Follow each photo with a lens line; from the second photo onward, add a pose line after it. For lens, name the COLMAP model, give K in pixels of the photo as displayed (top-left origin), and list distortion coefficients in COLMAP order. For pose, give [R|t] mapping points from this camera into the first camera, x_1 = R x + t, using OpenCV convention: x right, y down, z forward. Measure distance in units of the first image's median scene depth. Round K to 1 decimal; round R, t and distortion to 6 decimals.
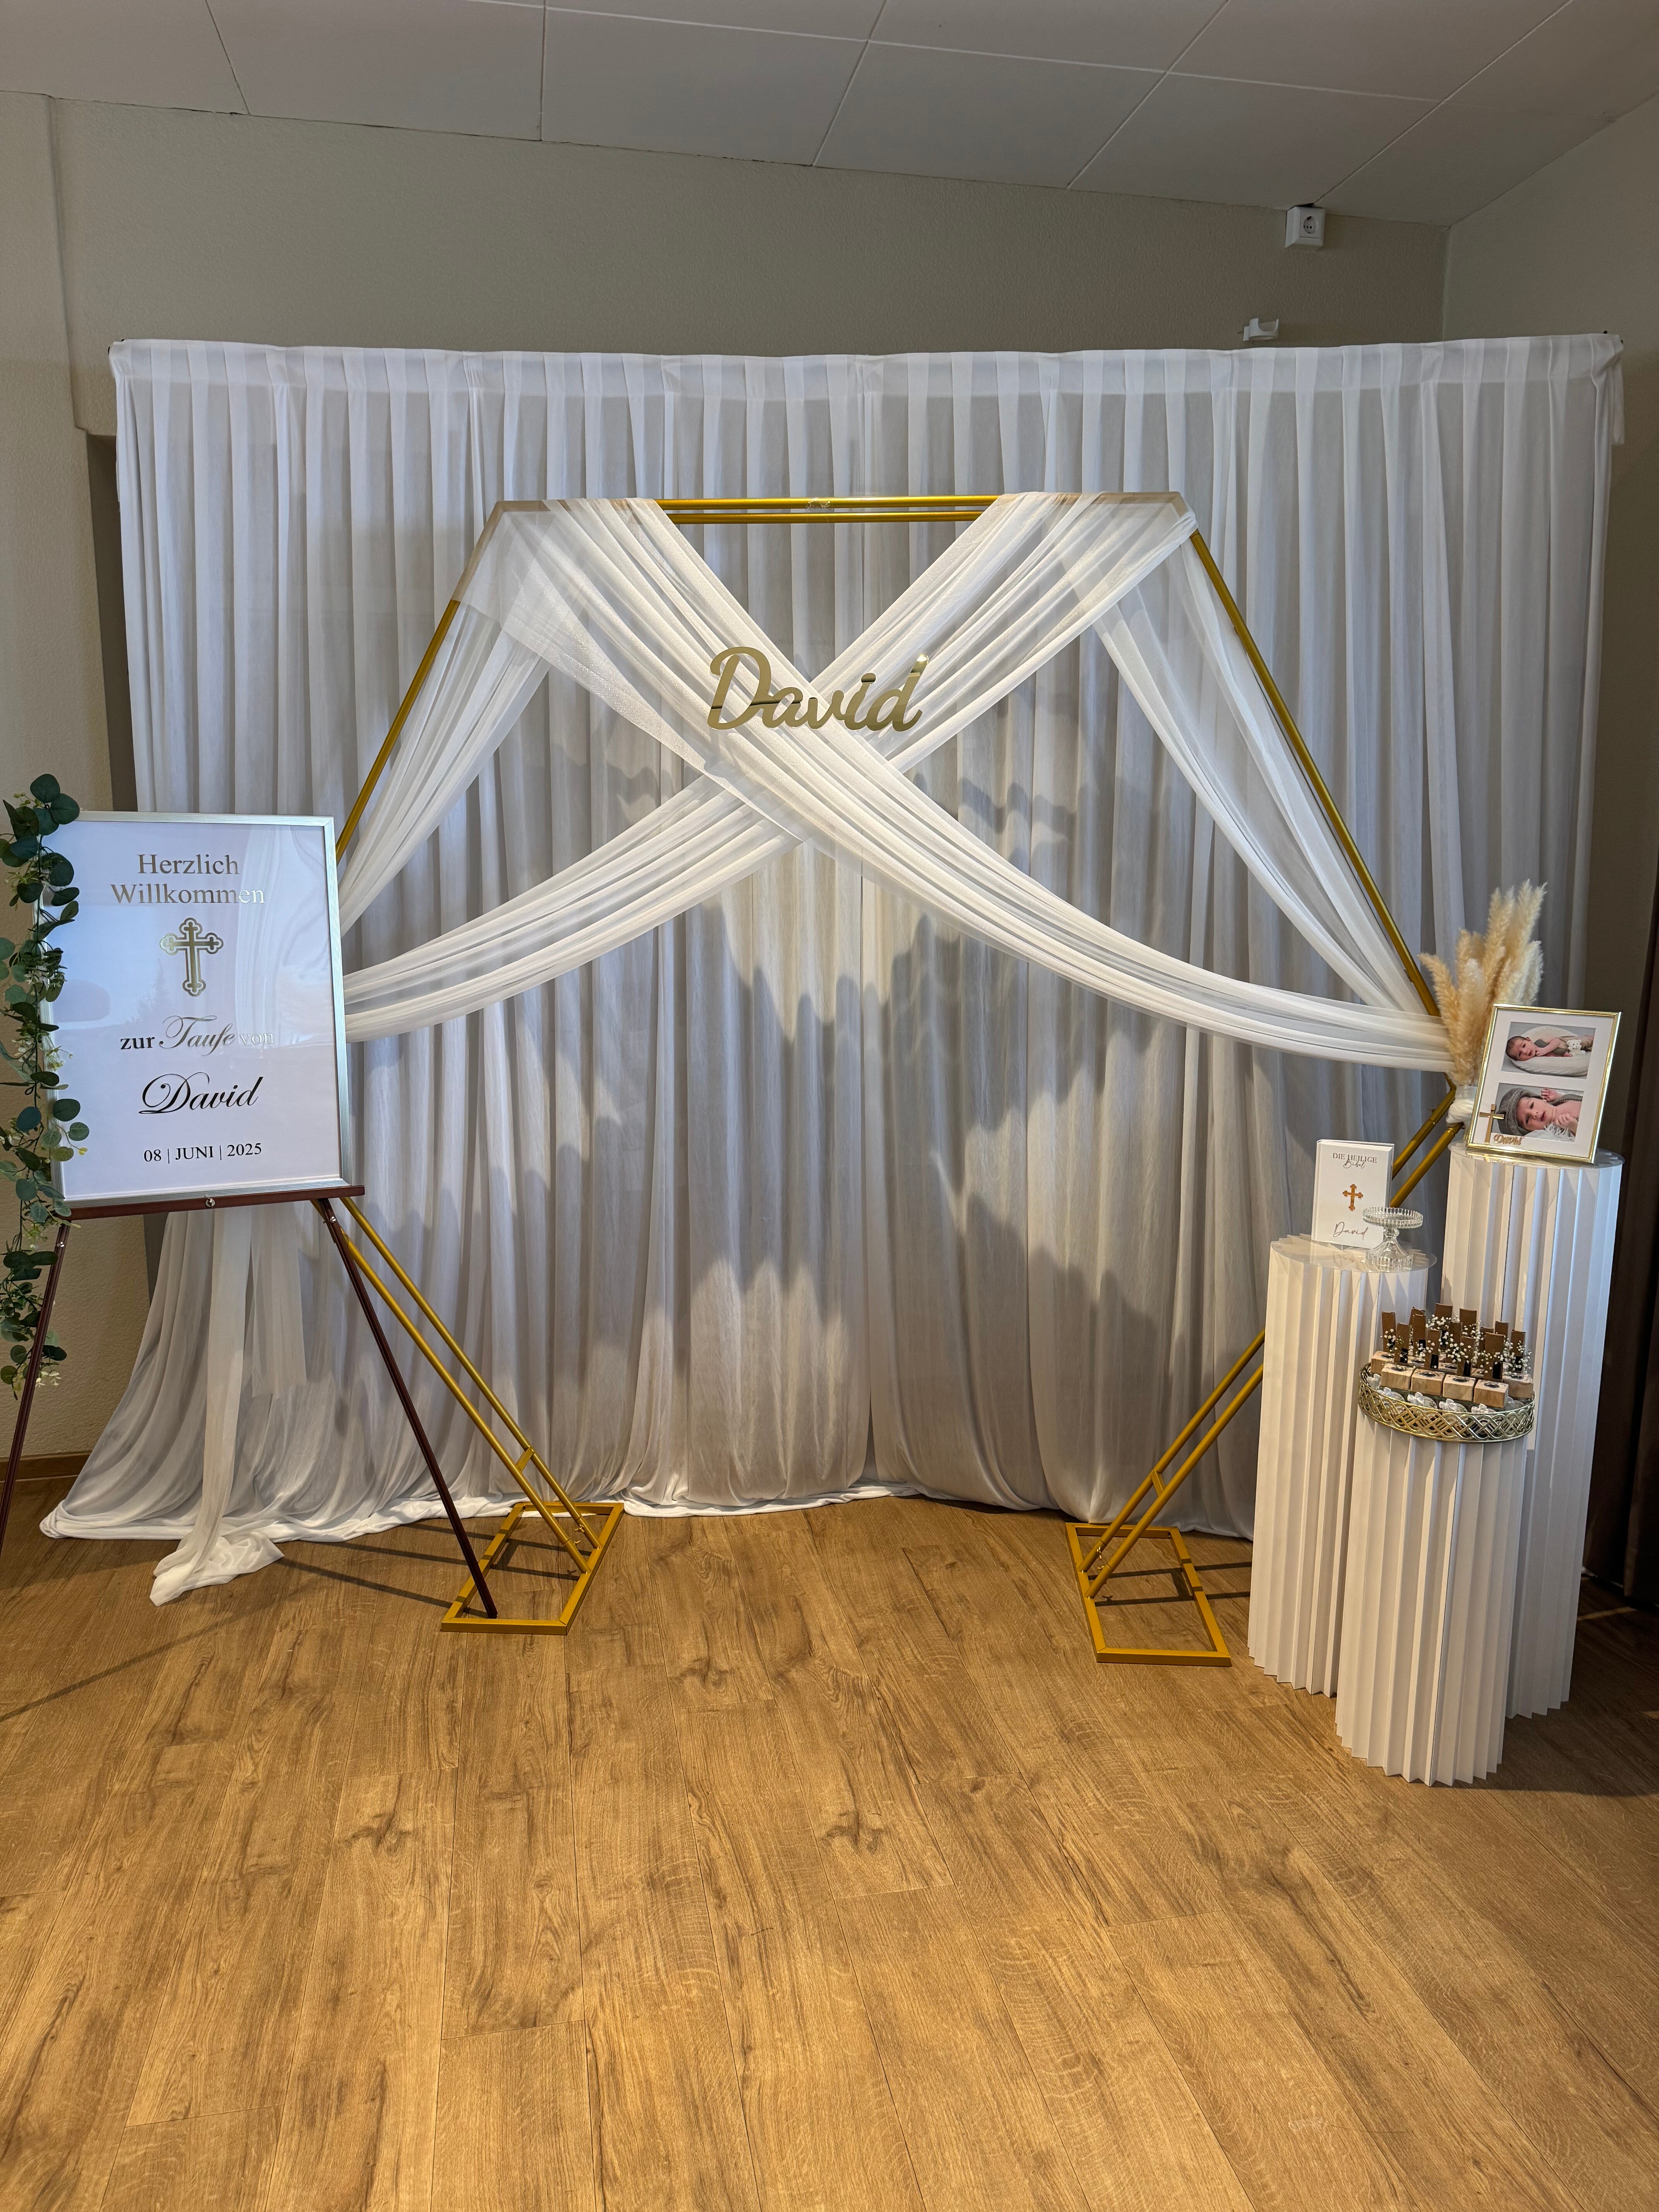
lens RADIAL K [[1577.0, 0, 829.3], [0, 1577.0, 1124.5], [0, 0, 1]] dist [-0.003560, -0.012540]
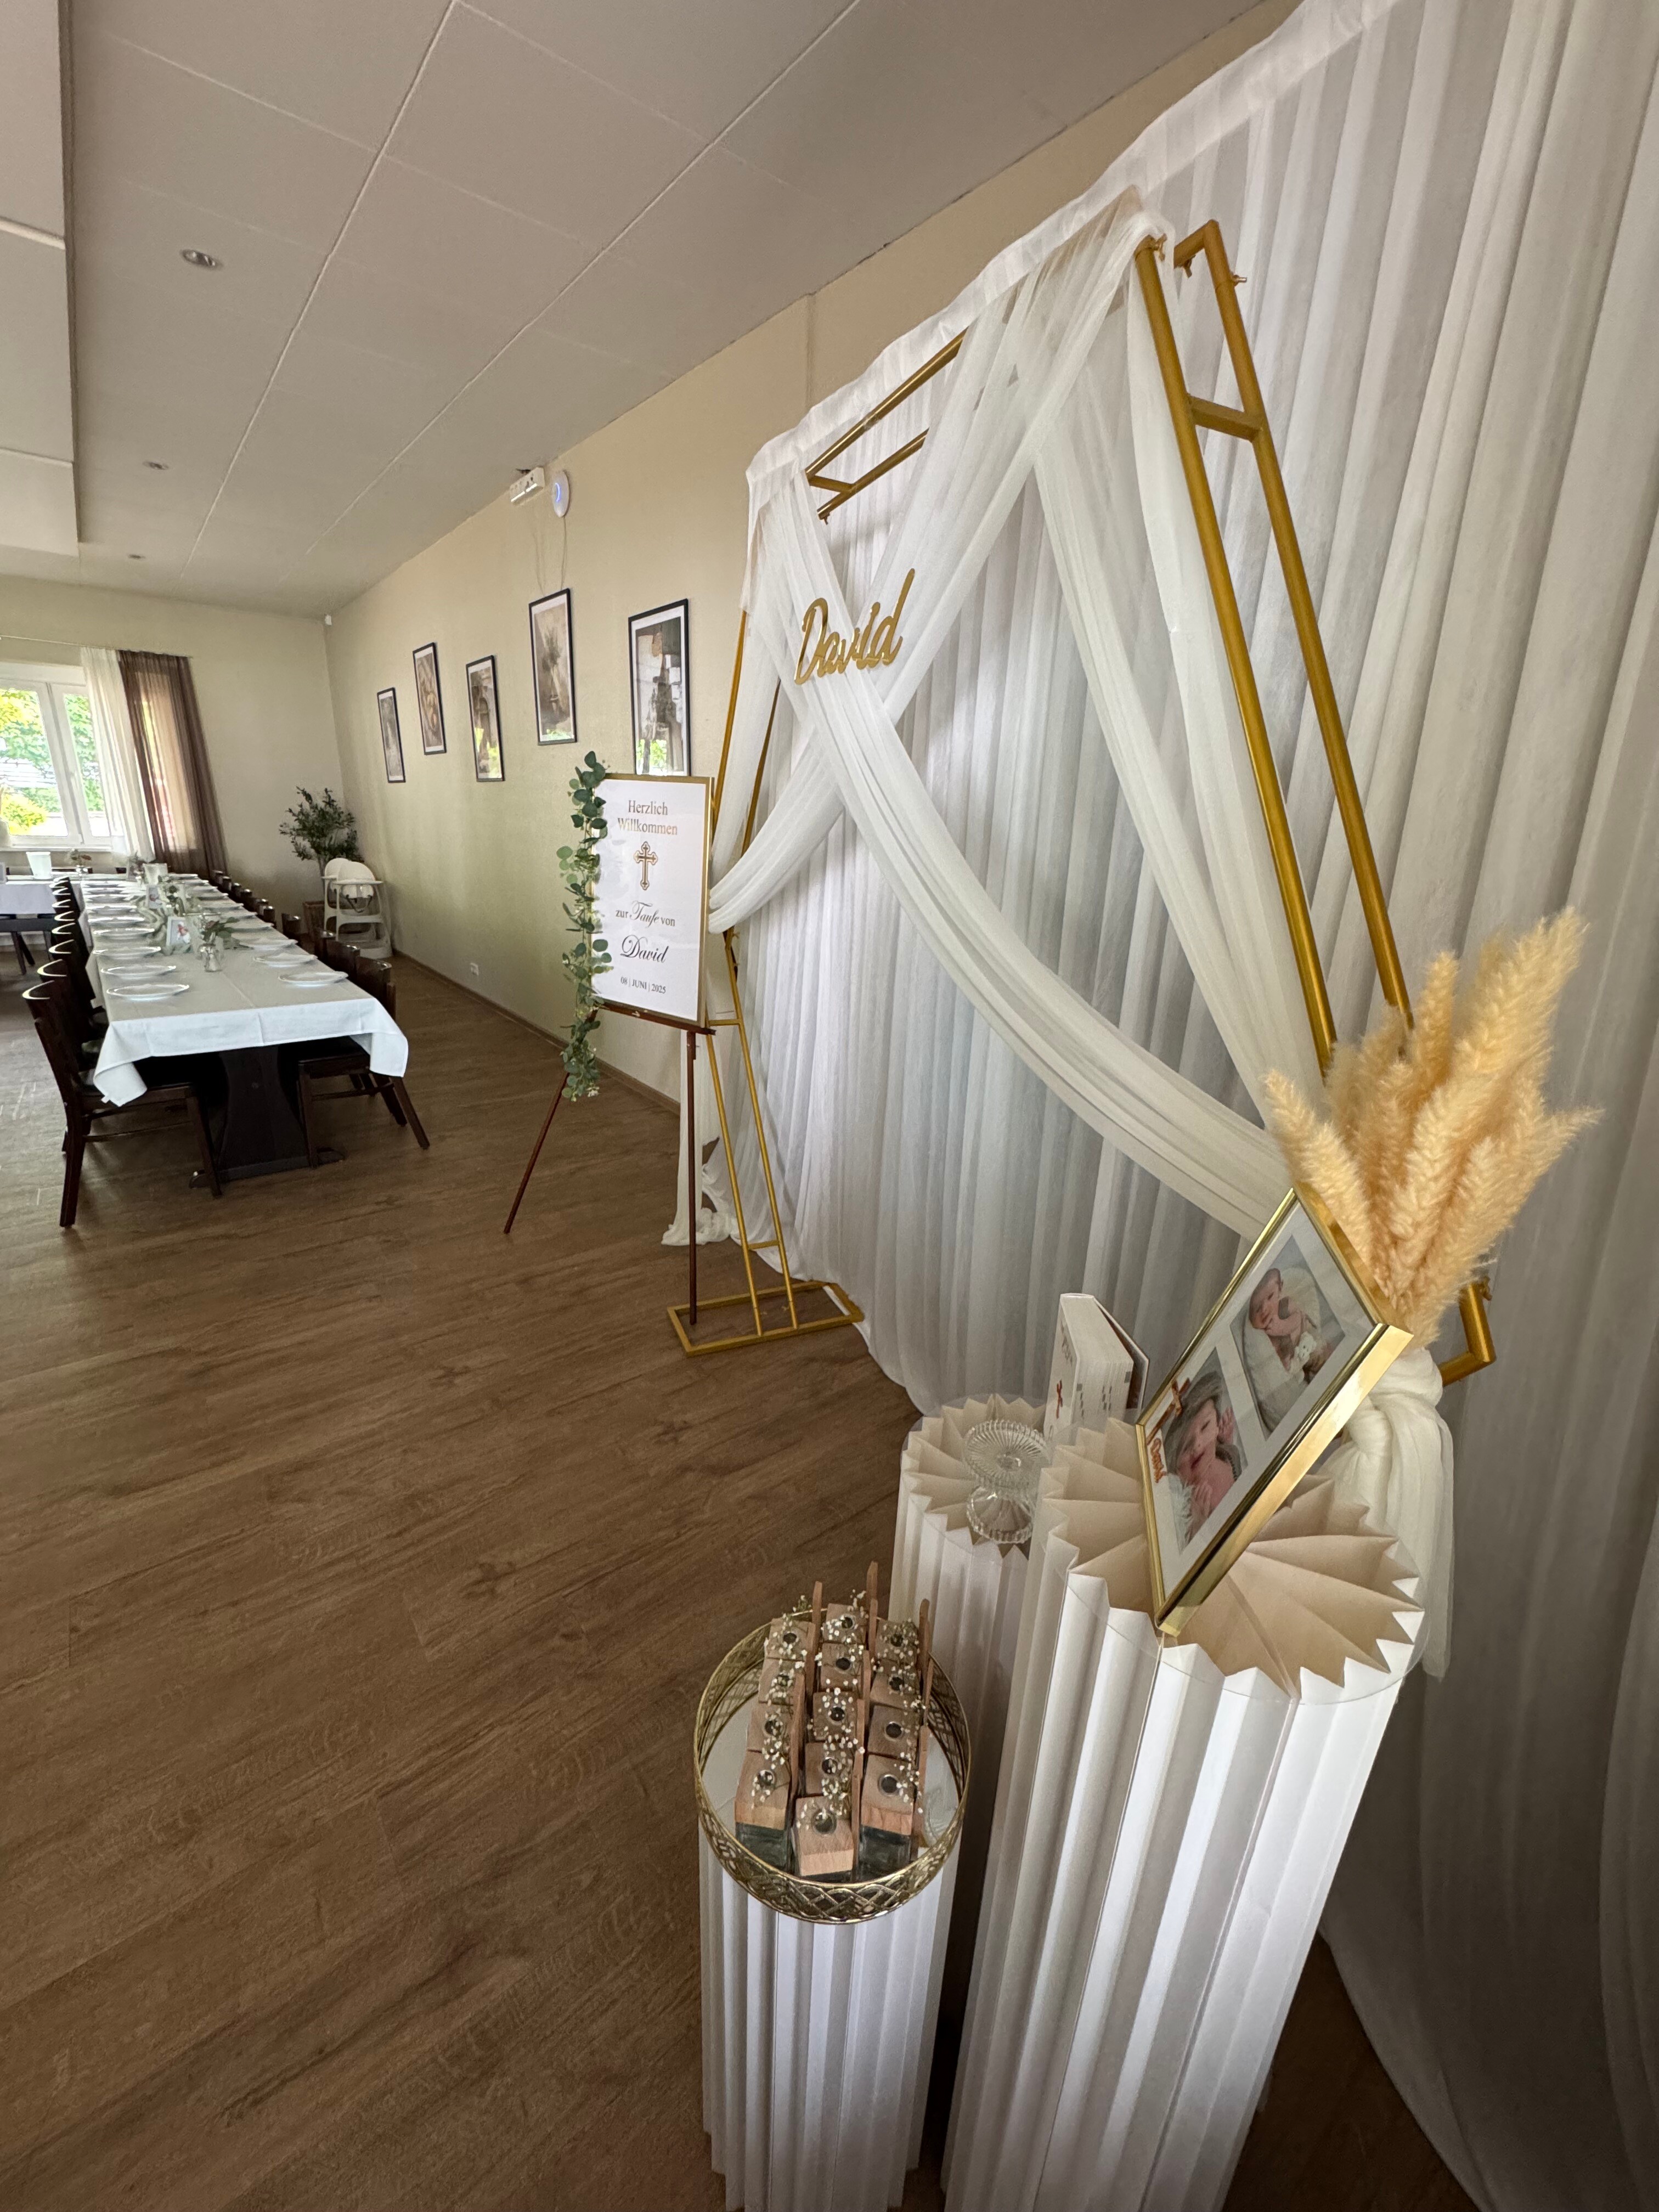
lens RADIAL K [[876.1, 0, 831.1], [0, 876.1, 1114.1], [0, 0, 1]] dist [-0.006337, 0.000078]
pose [[0.454574, 0.303477, -0.837415, 0.540382], [-0.191206, 0.951497, 0.241027, -0.119734], [0.869944, 0.050554, 0.490552, 0.751414]]
